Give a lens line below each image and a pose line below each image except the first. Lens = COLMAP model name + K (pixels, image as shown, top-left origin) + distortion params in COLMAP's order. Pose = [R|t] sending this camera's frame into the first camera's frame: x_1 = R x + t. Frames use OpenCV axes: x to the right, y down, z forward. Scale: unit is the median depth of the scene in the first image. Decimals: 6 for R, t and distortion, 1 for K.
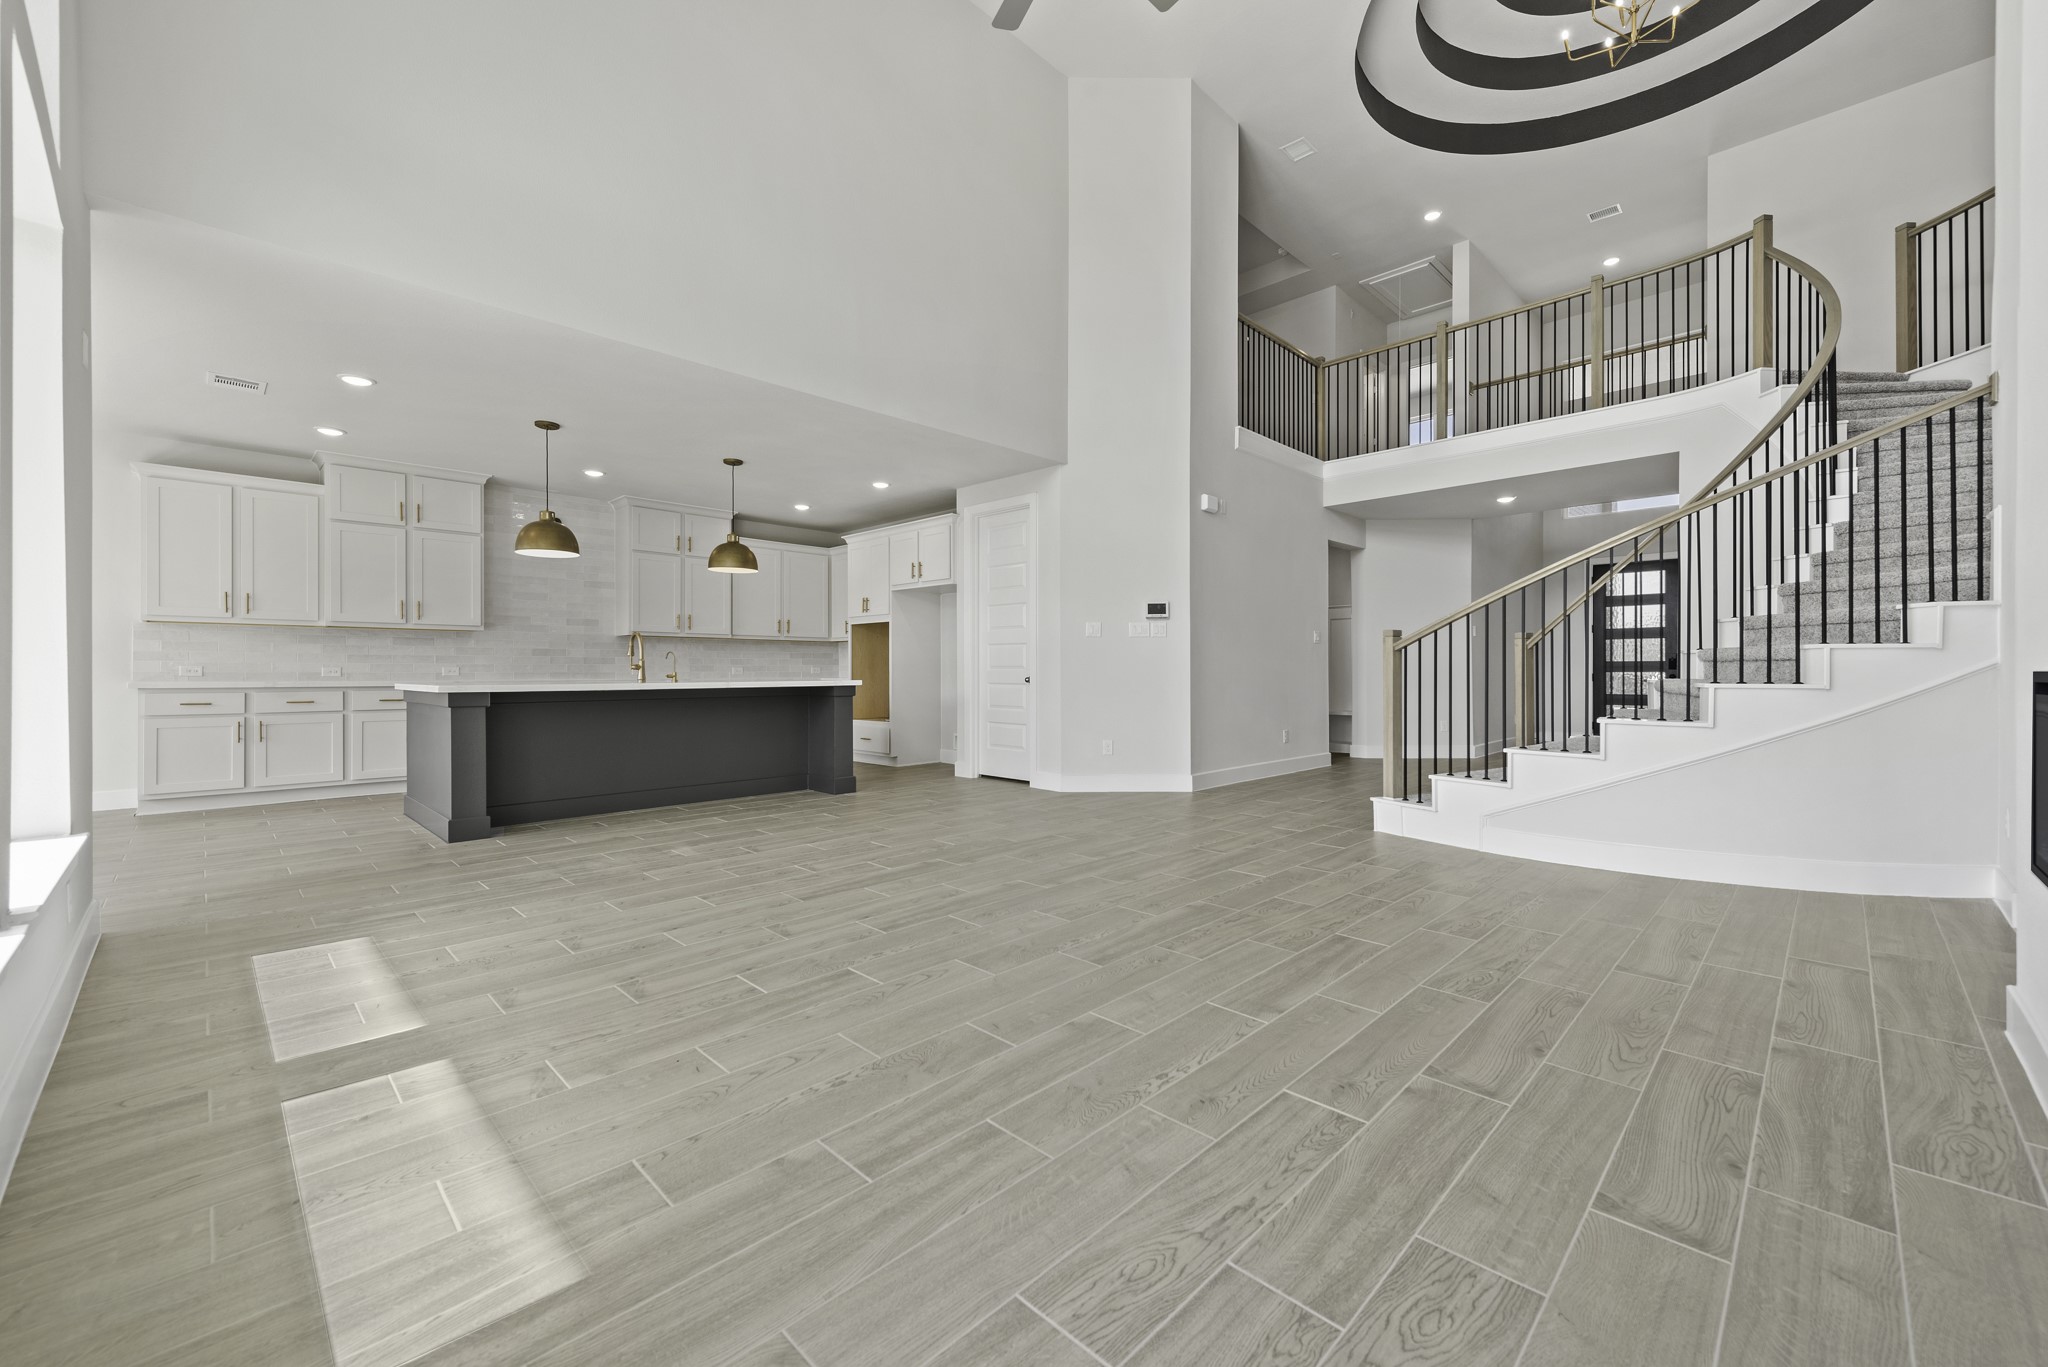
lens RADIAL K [[815.2, 0, 1030.6], [0, 815.2, 667.4], [0, 0, 1]] dist [0.010605, -0.000350]
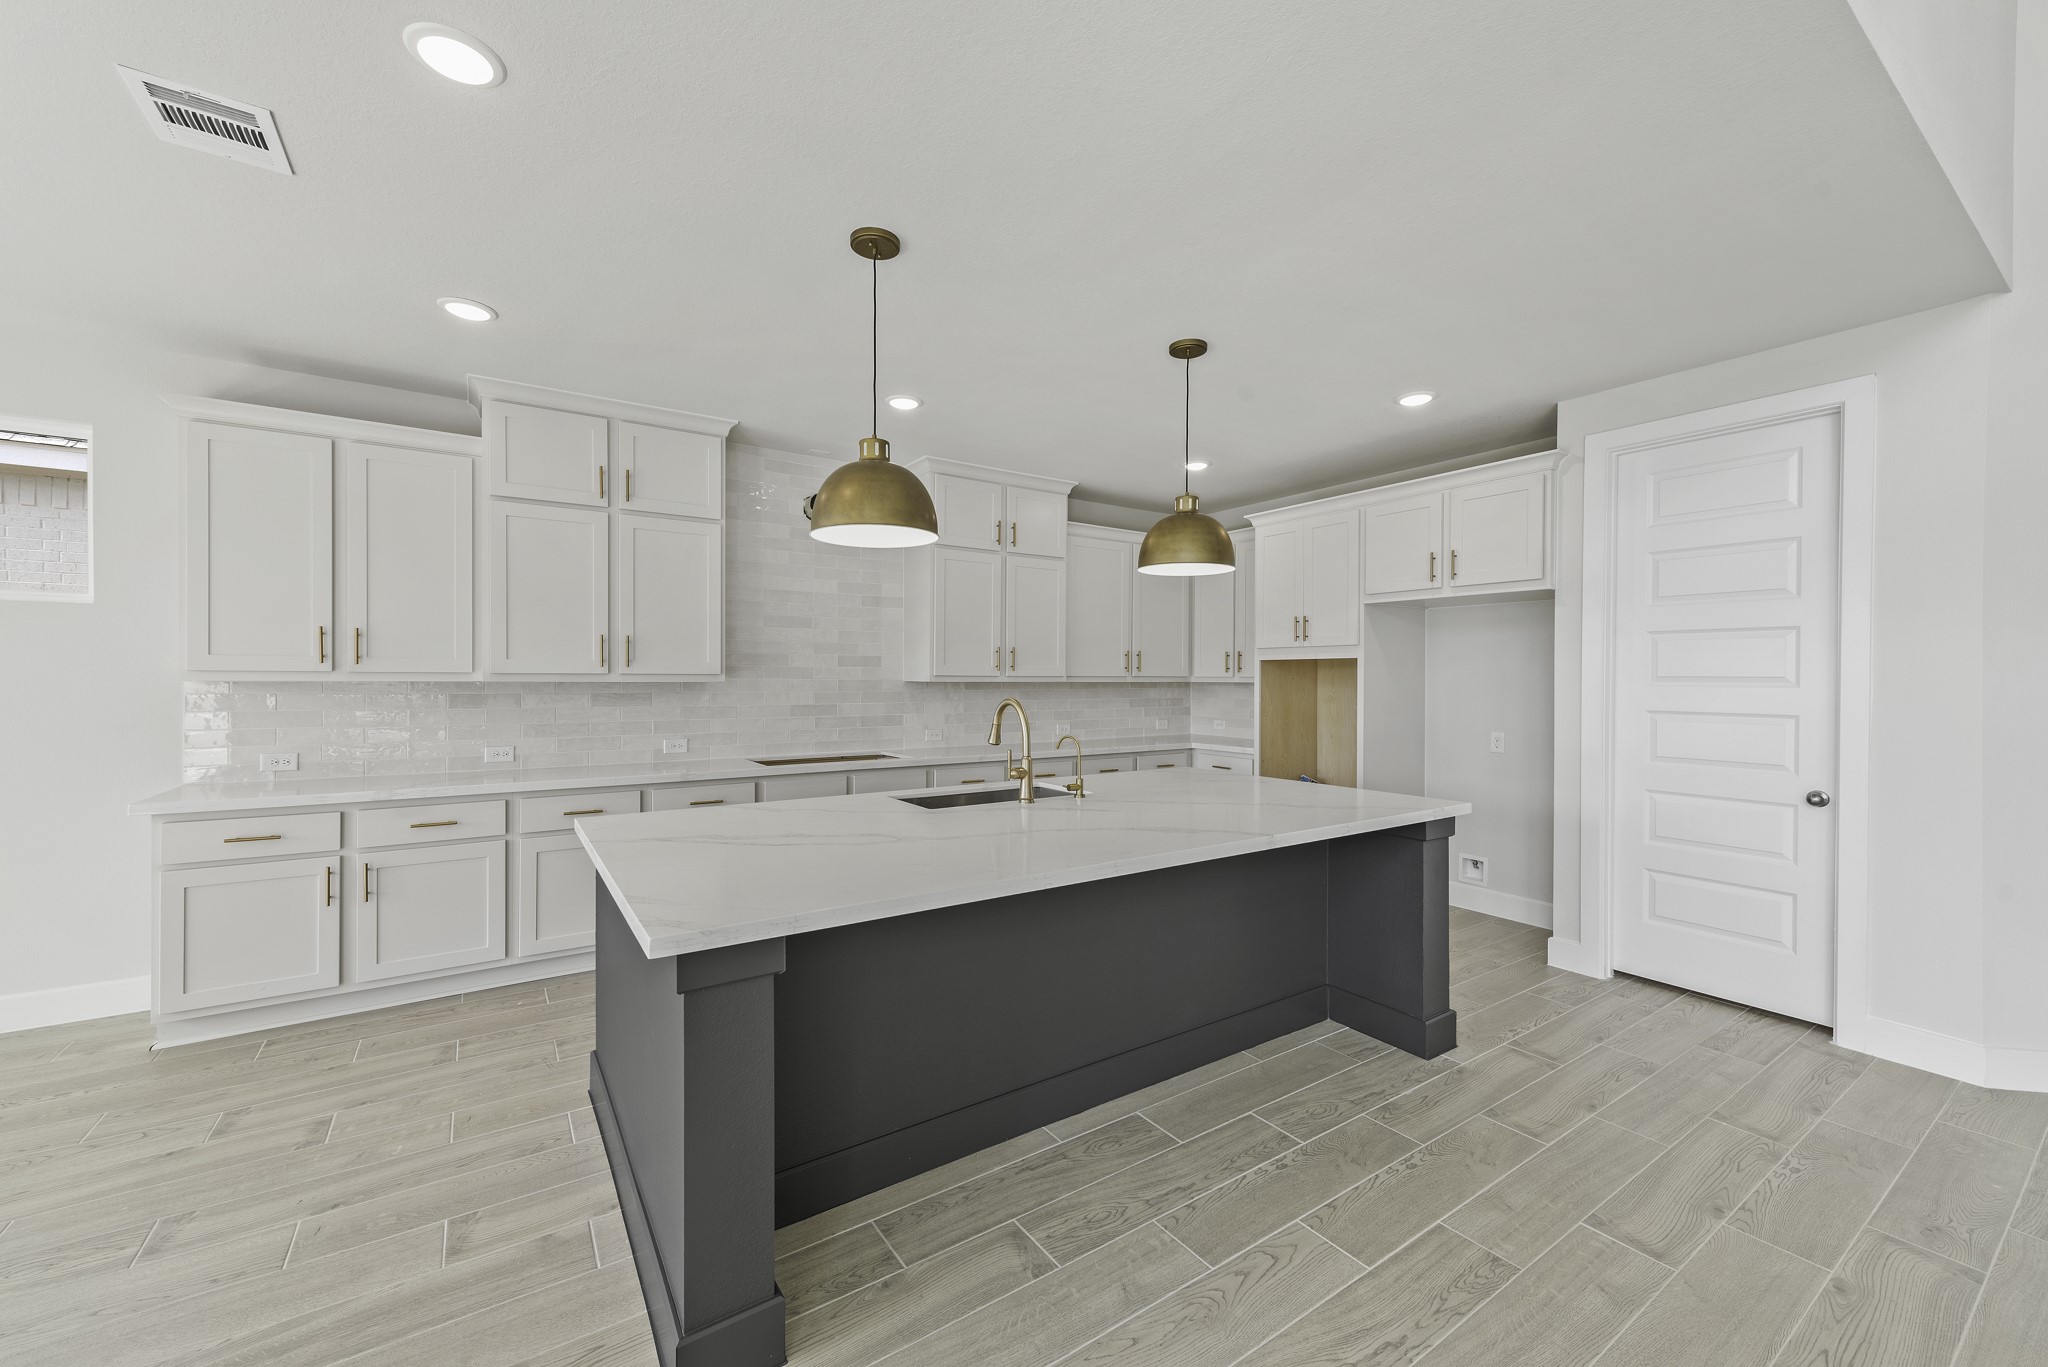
lens RADIAL K [[811.1, 0, 1037.1], [0, 811.1, 677.3], [0, 0, 1]] dist [0.008703, -0.000758]
pose [[0.981044, 0.003970, -0.193743, -0.325334], [-0.003253, 0.999987, 0.004019, -0.050843], [0.193756, -0.003312, 0.981044, 0.457093]]
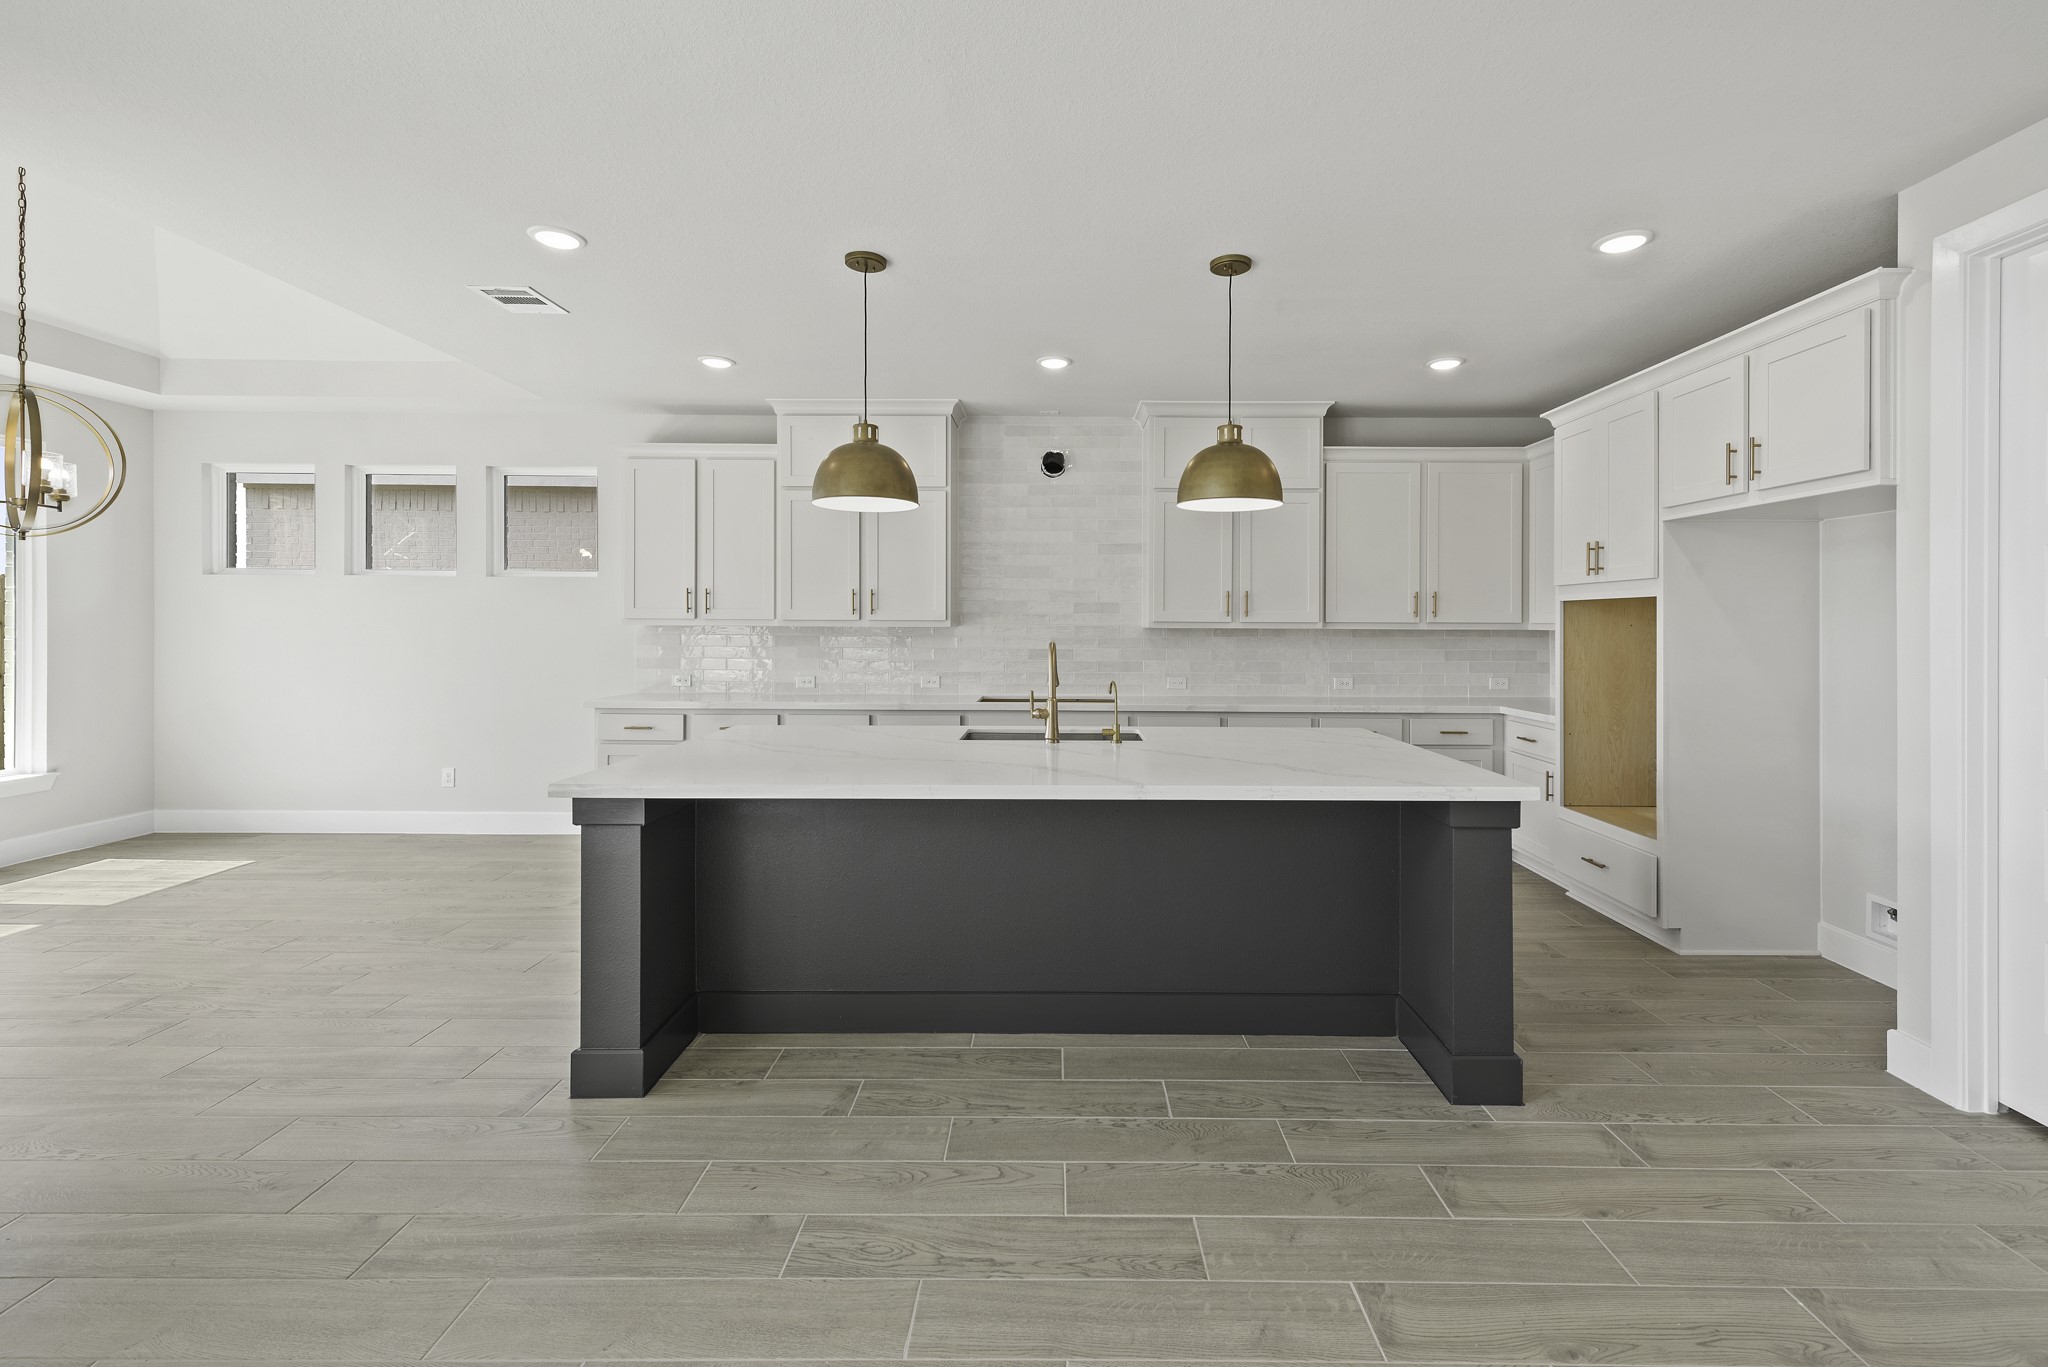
lens RADIAL K [[892.2, 0, 1045.8], [0, 892.2, 619.0], [0, 0, 1]] dist [0.009035, -0.001042]
pose [[0.697936, -0.000385, -0.716160, -0.073952], [-0.001936, 0.999995, -0.002424, -0.049453], [0.716158, 0.003078, 0.697932, 0.528914]]
